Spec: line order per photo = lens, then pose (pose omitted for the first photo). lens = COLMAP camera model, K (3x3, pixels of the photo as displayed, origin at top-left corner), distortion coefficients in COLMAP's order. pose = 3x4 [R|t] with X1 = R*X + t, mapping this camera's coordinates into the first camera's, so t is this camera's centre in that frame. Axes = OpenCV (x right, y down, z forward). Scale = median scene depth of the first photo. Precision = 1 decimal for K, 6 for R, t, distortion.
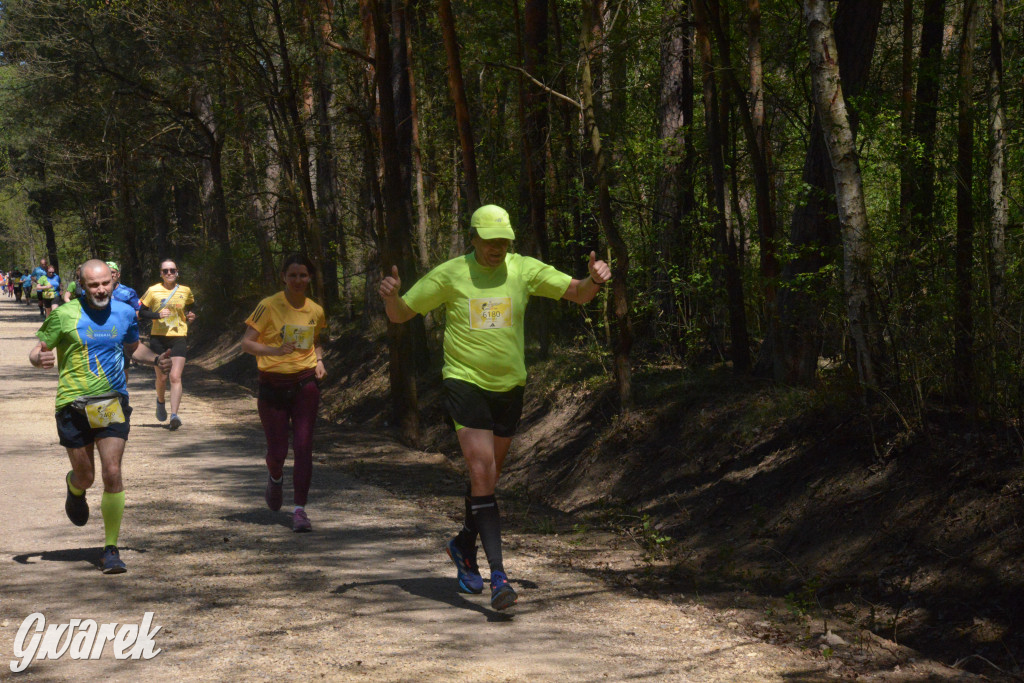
lens RADIAL K [[2309.6, 0, 509.6], [0, 2309.6, 349.9], [0, 0, 1]] dist [0.700565, 0.000000]
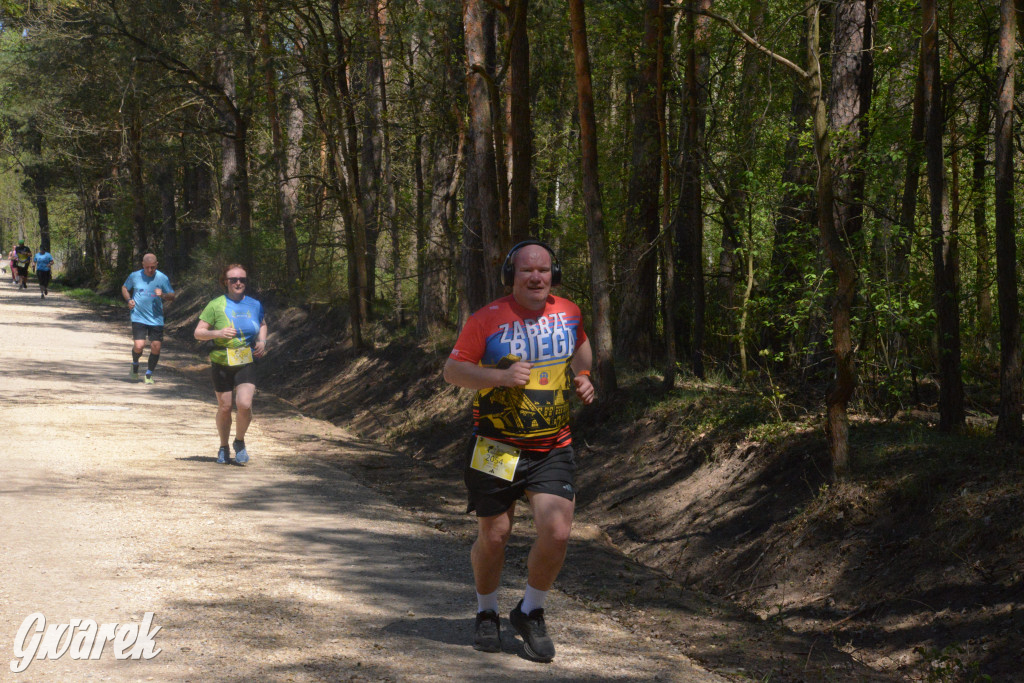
lens RADIAL K [[2309.6, 0, 505.7], [0, 2309.6, 346.6], [0, 0, 1]] dist [0.700565, 0.000000]
pose [[0.998652, 0.051540, 0.006163, -0.054547], [-0.051526, 0.998669, -0.002371, -0.008039], [-0.006277, 0.002050, 0.999978, 0.201698]]
